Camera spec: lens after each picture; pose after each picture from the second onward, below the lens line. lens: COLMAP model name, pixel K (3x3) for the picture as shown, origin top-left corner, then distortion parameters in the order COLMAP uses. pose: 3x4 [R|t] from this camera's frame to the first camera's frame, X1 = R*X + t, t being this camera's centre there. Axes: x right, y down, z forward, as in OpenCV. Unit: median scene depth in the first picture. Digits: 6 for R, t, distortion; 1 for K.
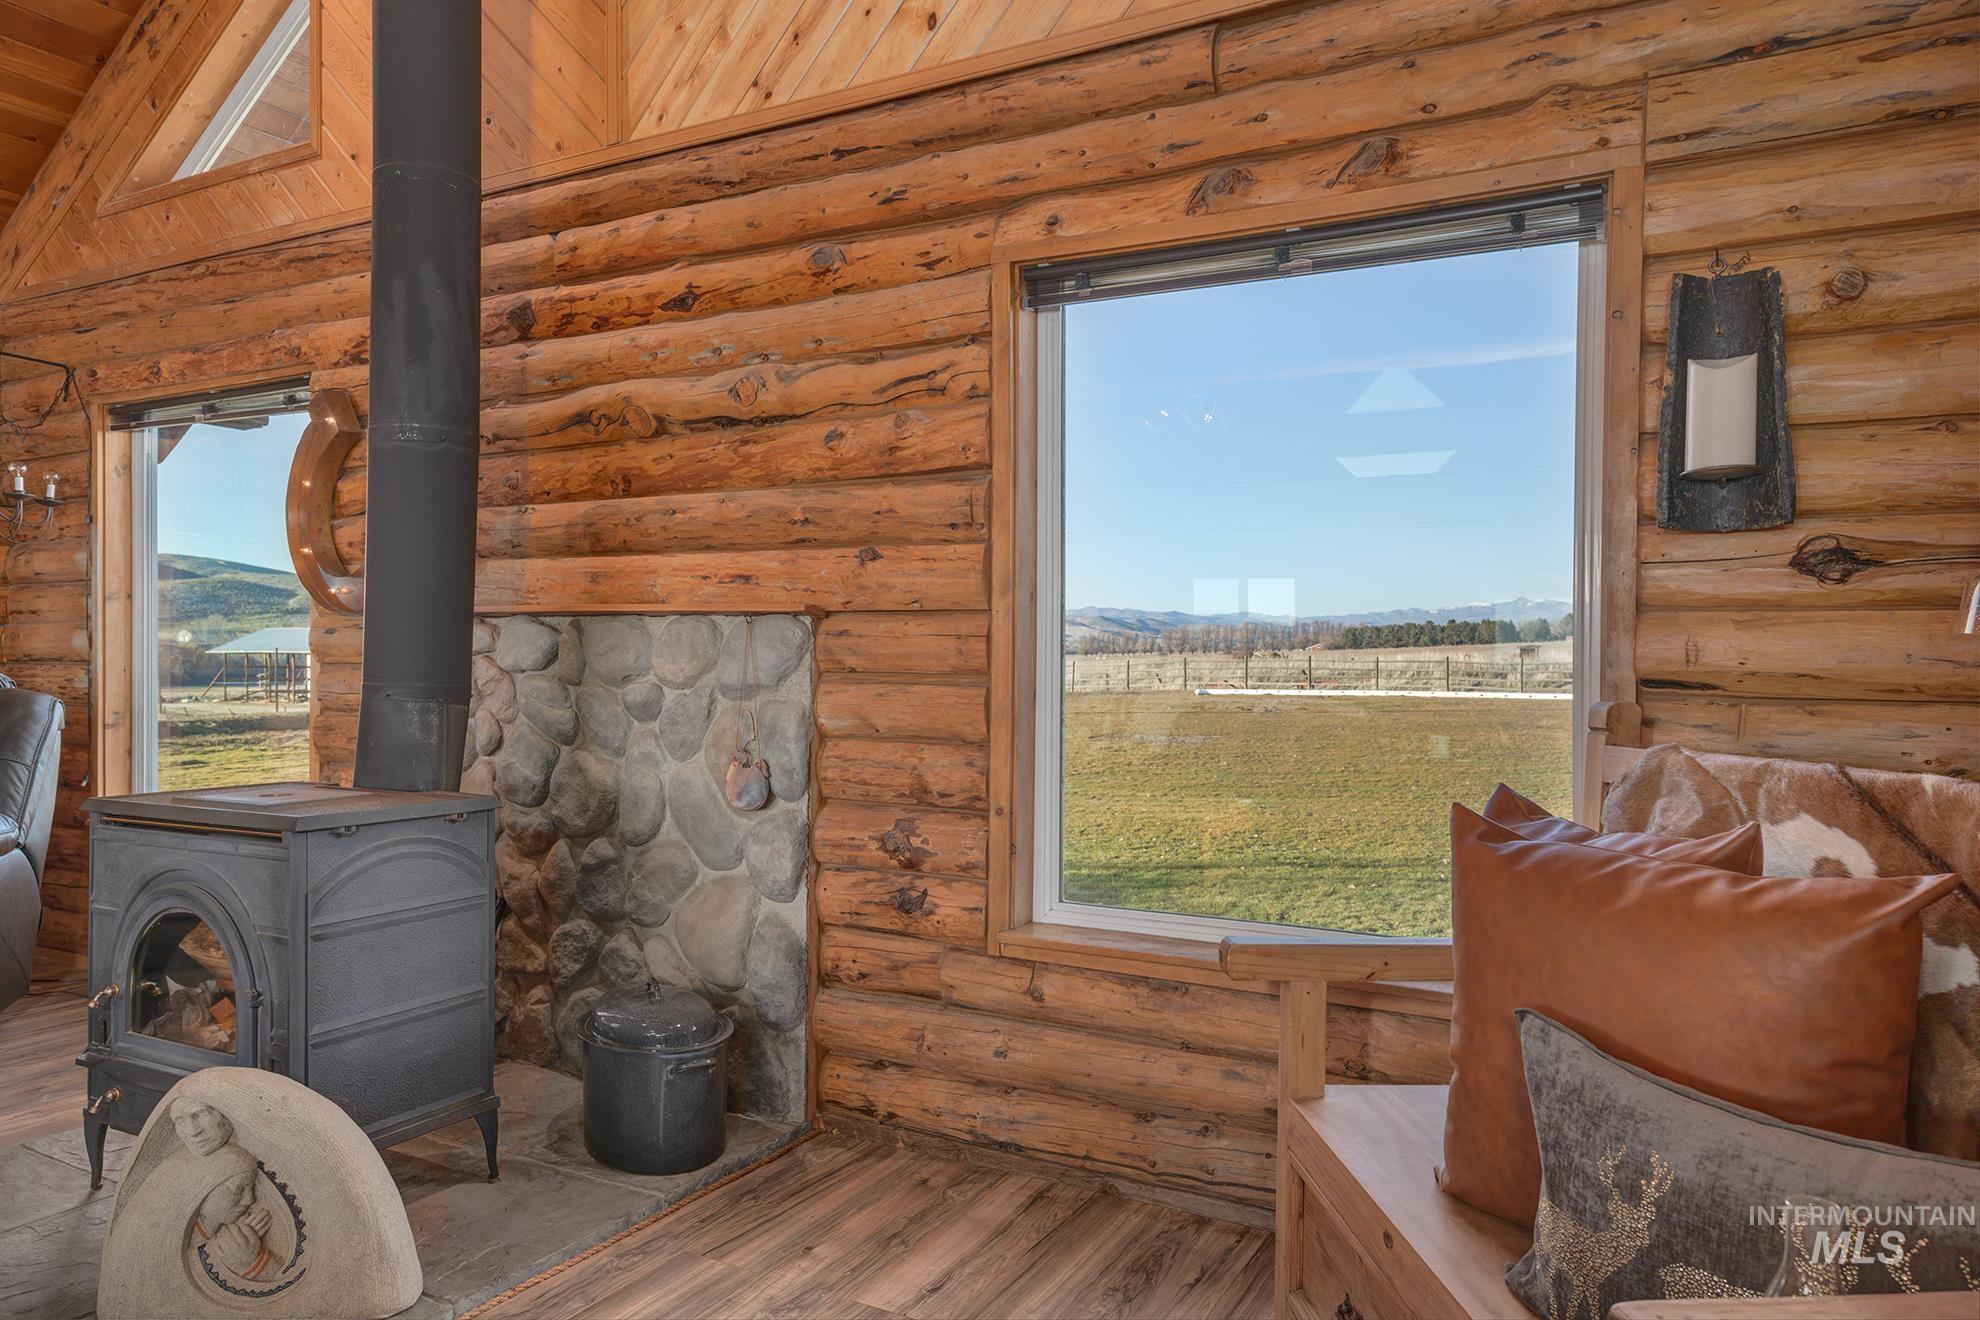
lens RADIAL K [[1263.3, 0, 987.7], [0, 1263.3, 667.3], [0, 0, 1]] dist [-0.005859, 0.000020]
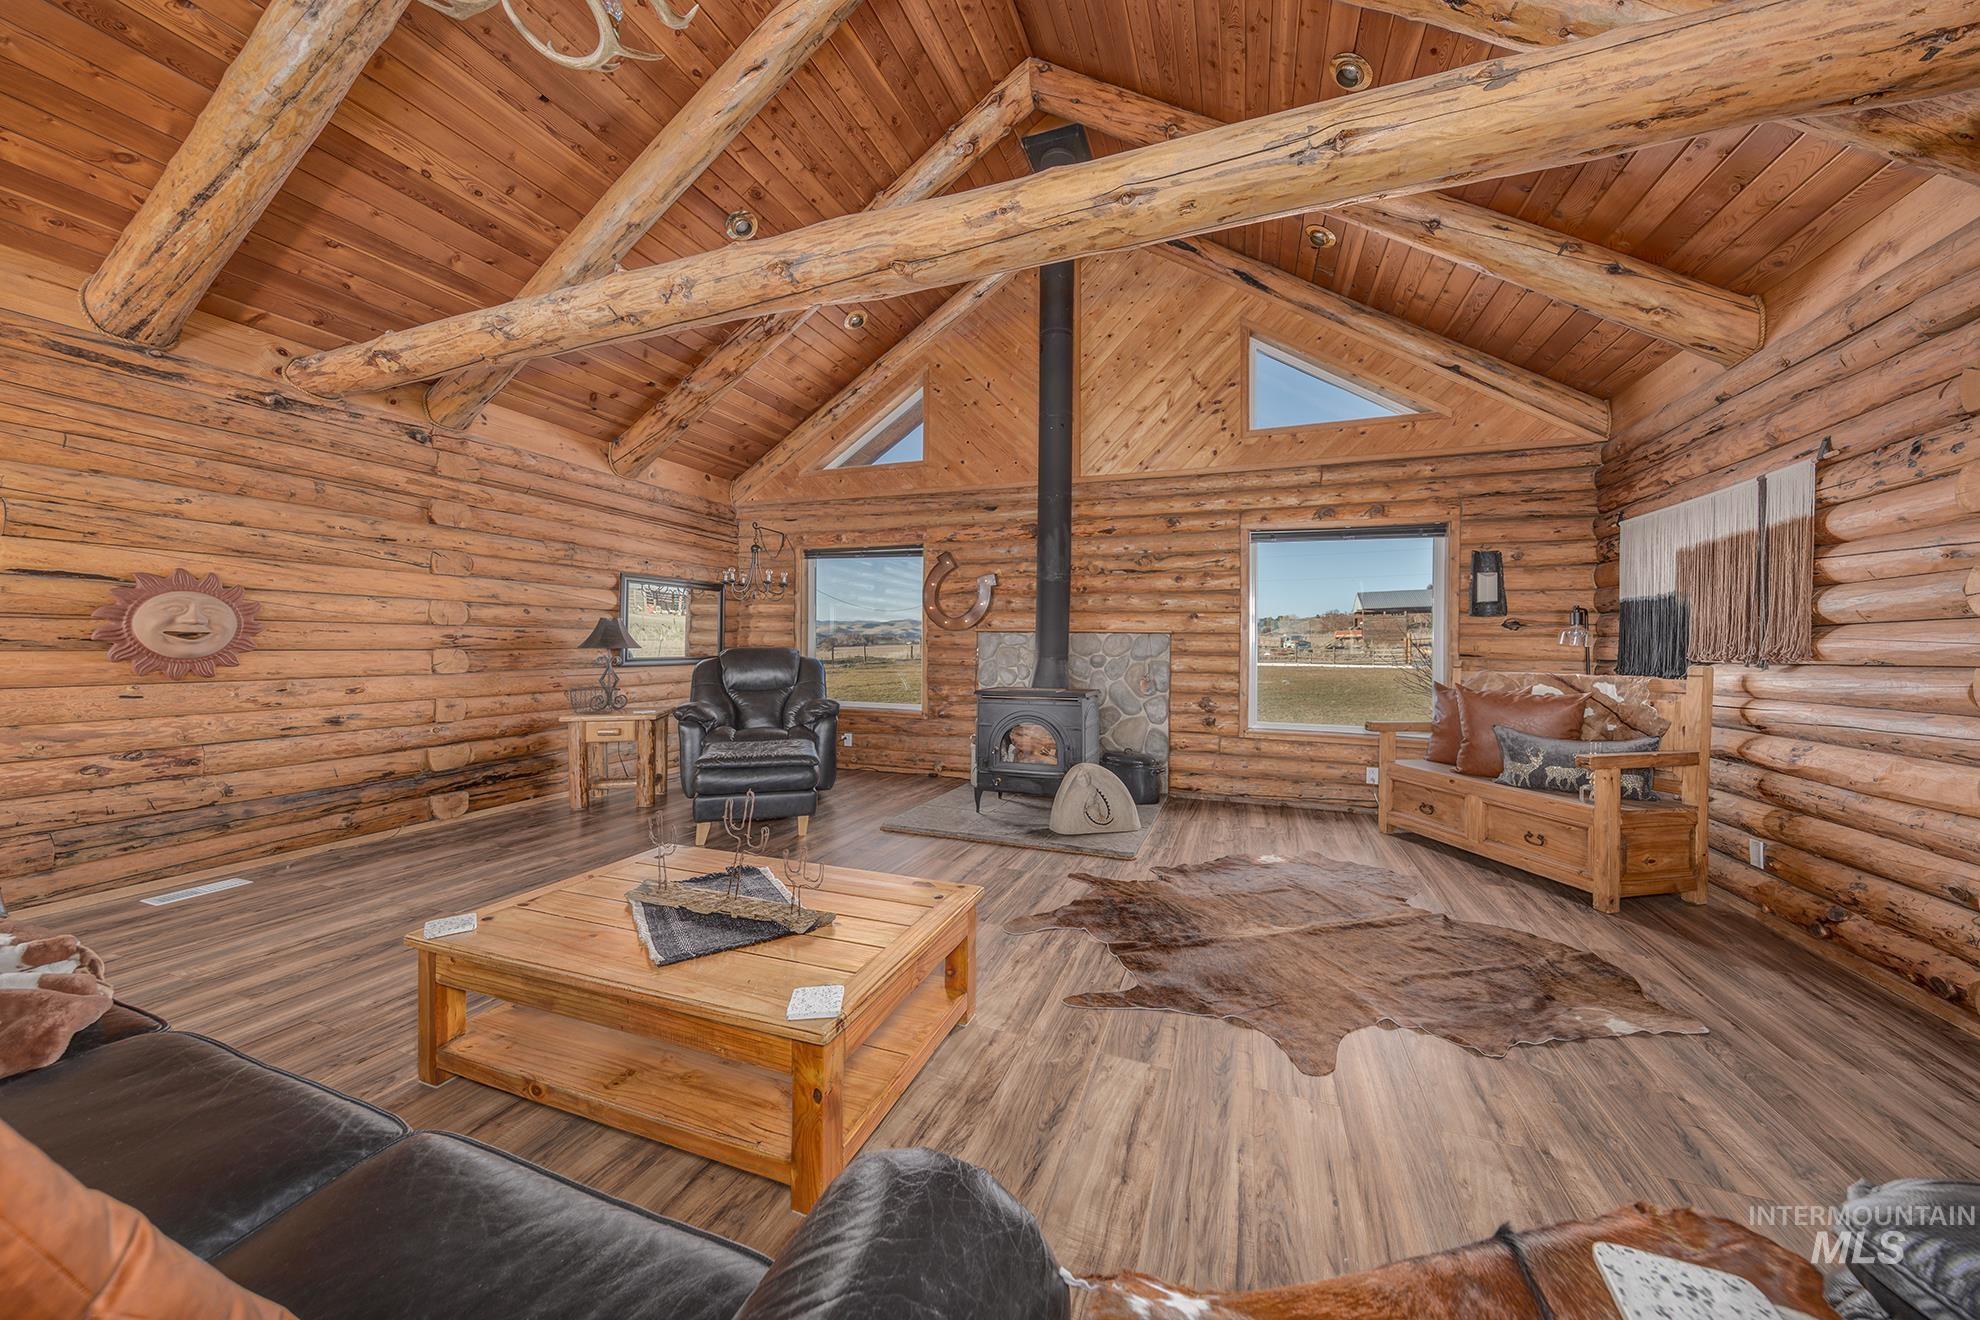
lens RADIAL K [[624.0, 0, 955.2], [0, 624.0, 644.2], [0, 0, 1]] dist [0.000008, -0.000993]
pose [[0.995439, 0.004683, 0.095285, -0.922344], [-0.003739, 0.999942, -0.010078, 0.002564], [-0.095327, 0.009676, 0.995399, -0.573988]]
